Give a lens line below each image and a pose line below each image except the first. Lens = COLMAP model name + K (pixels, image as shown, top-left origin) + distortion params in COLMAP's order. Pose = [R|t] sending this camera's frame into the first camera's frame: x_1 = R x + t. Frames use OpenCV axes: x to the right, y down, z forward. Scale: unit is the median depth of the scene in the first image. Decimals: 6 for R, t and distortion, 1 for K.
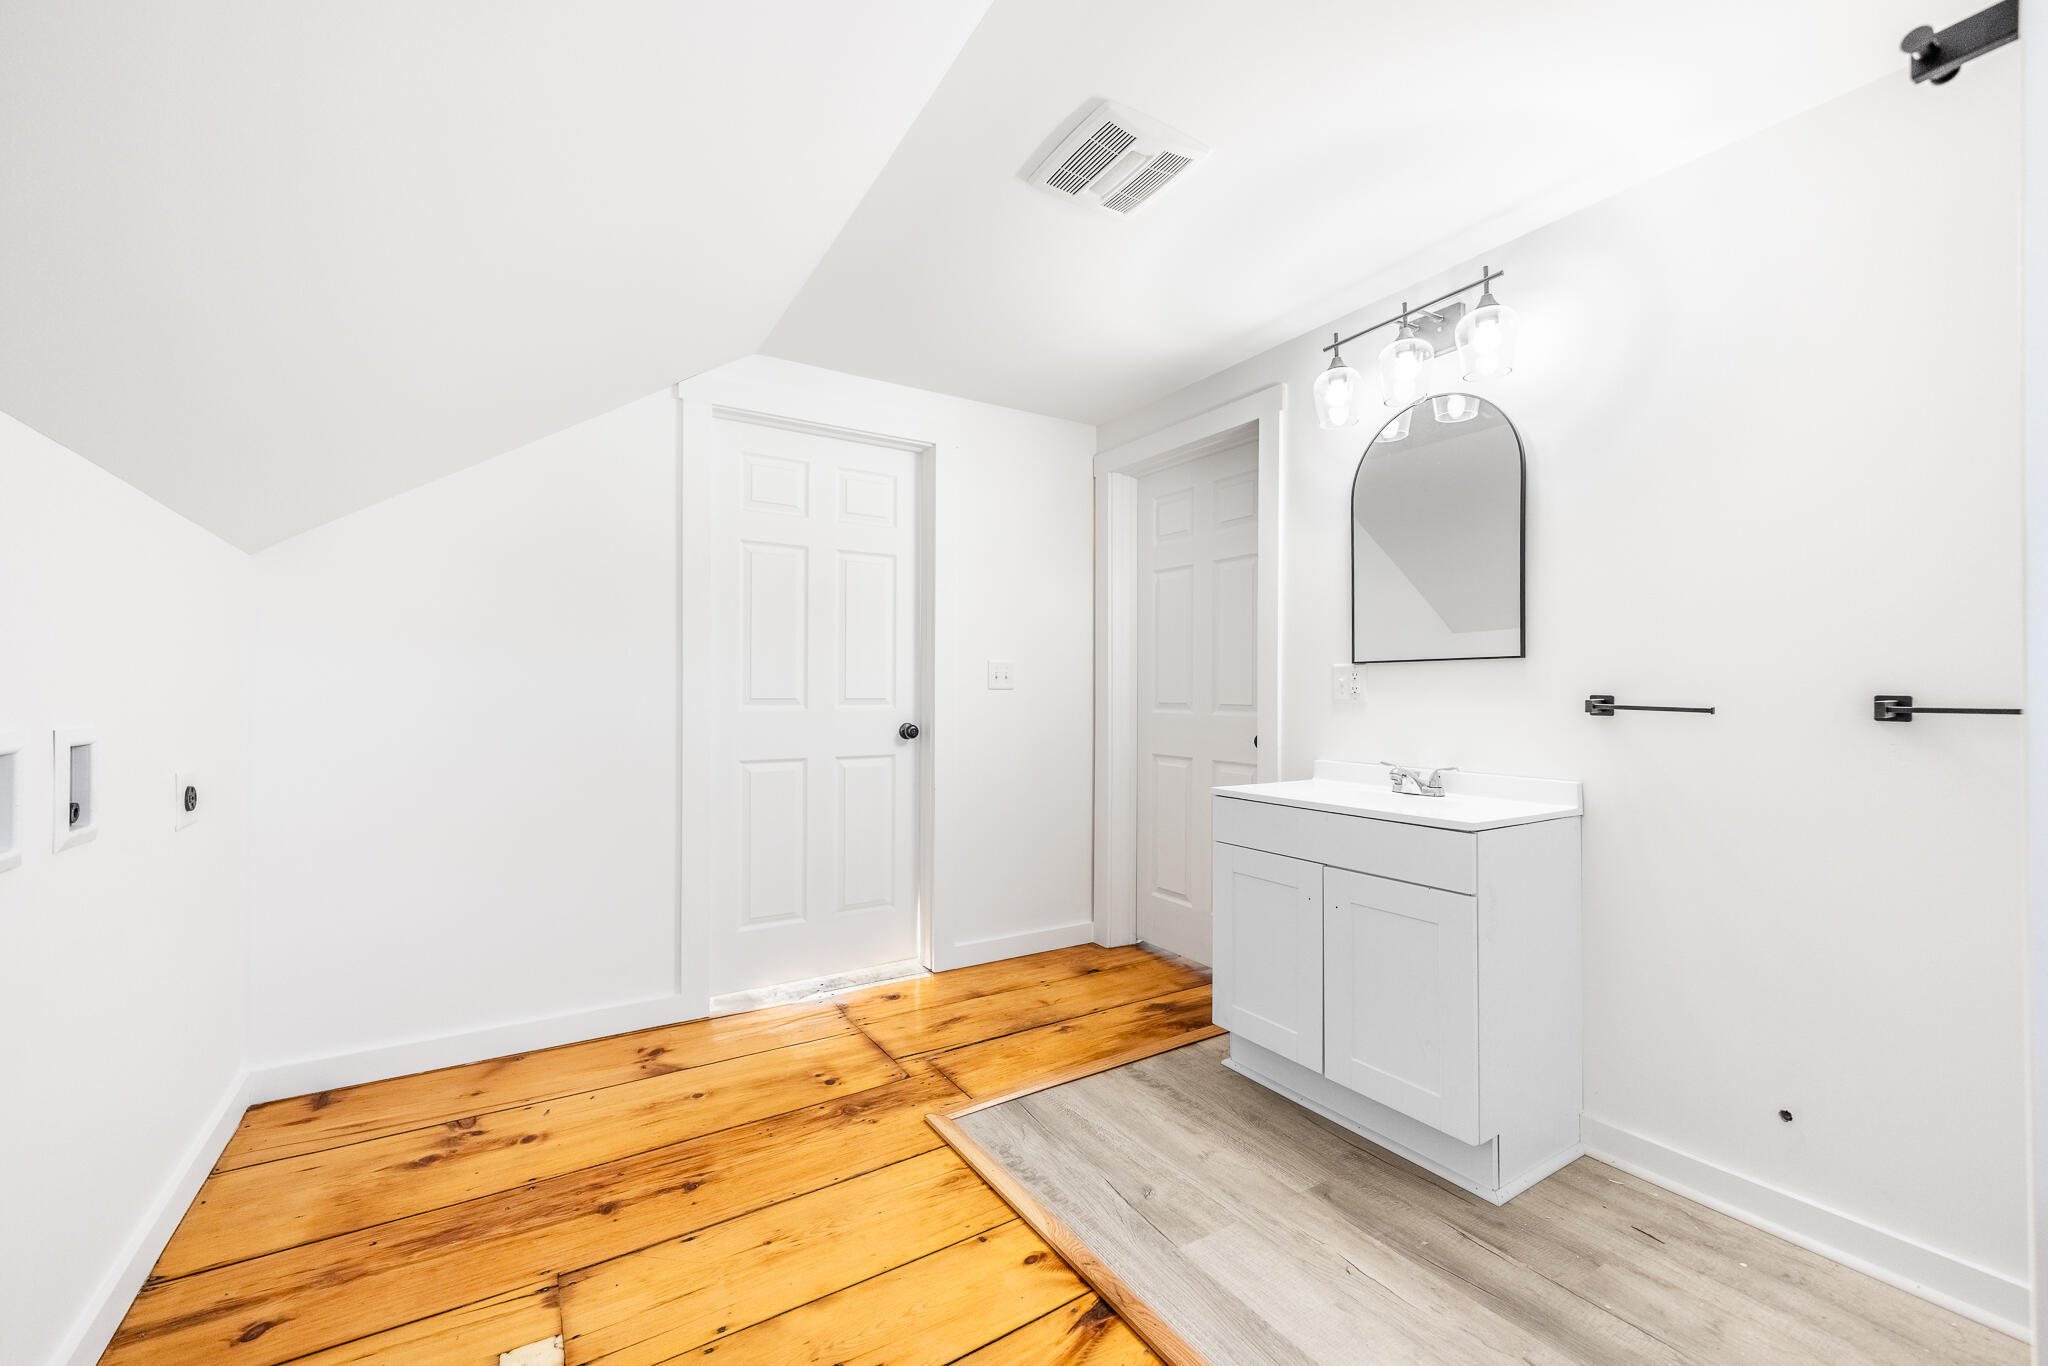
lens RADIAL K [[825.8, 0, 1052.8], [0, 825.8, 687.5], [0, 0, 1]] dist [0.000306, 0.000128]
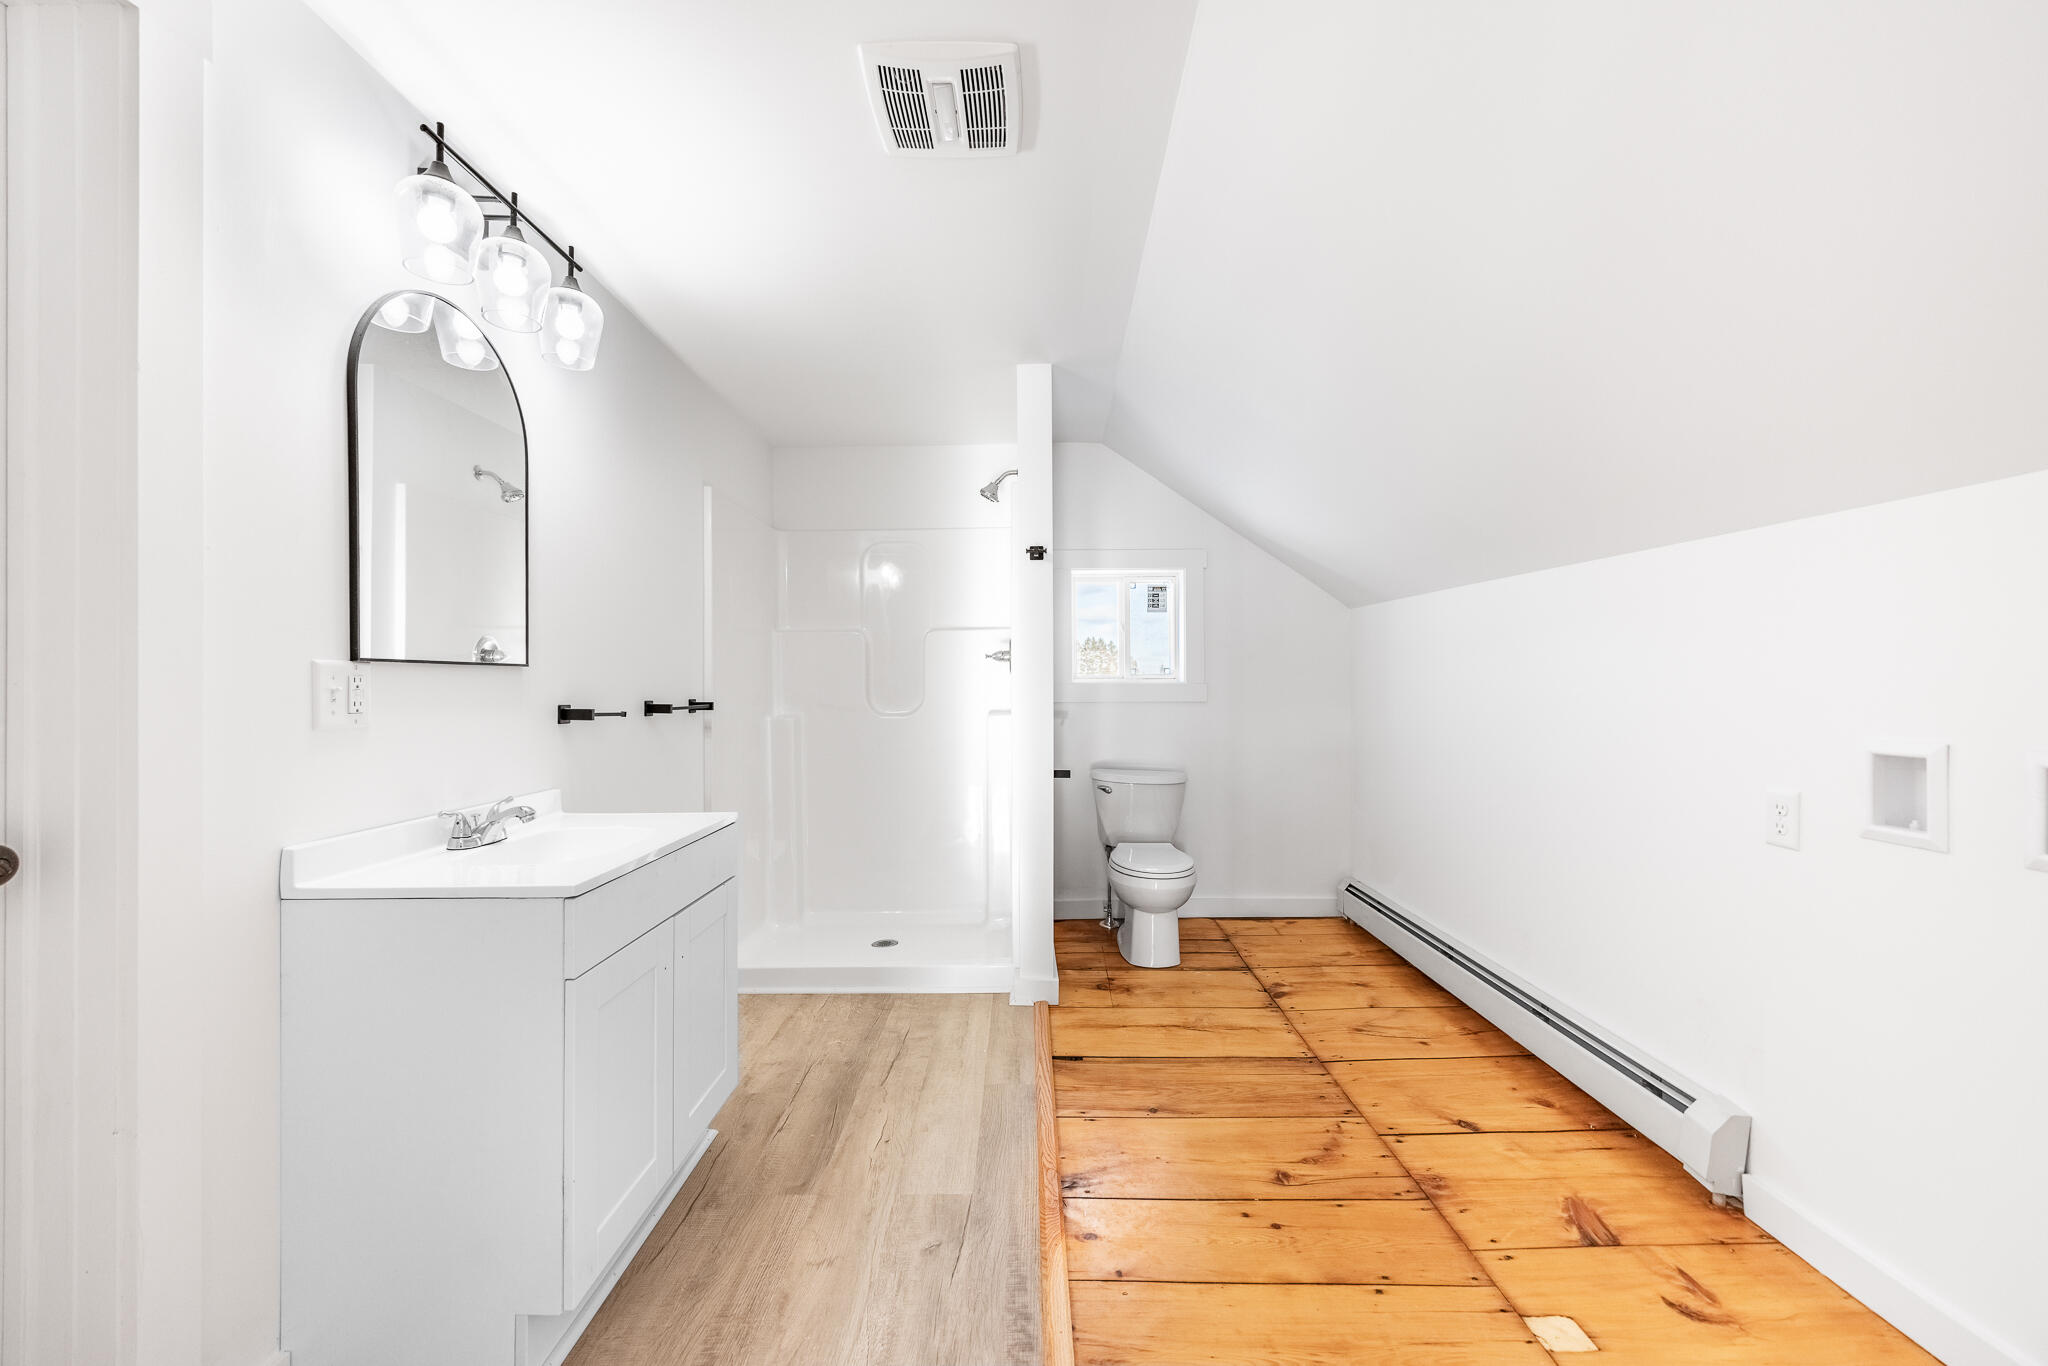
lens RADIAL K [[825.8, 0, 1052.8], [0, 825.8, 687.5], [0, 0, 1]] dist [0.000306, 0.000128]
pose [[-0.848481, 0.000007, 0.529225, -0.487955], [-0.000824, 0.999999, -0.001334, -0.013758], [-0.529224, -0.001568, -0.848480, 1.711861]]
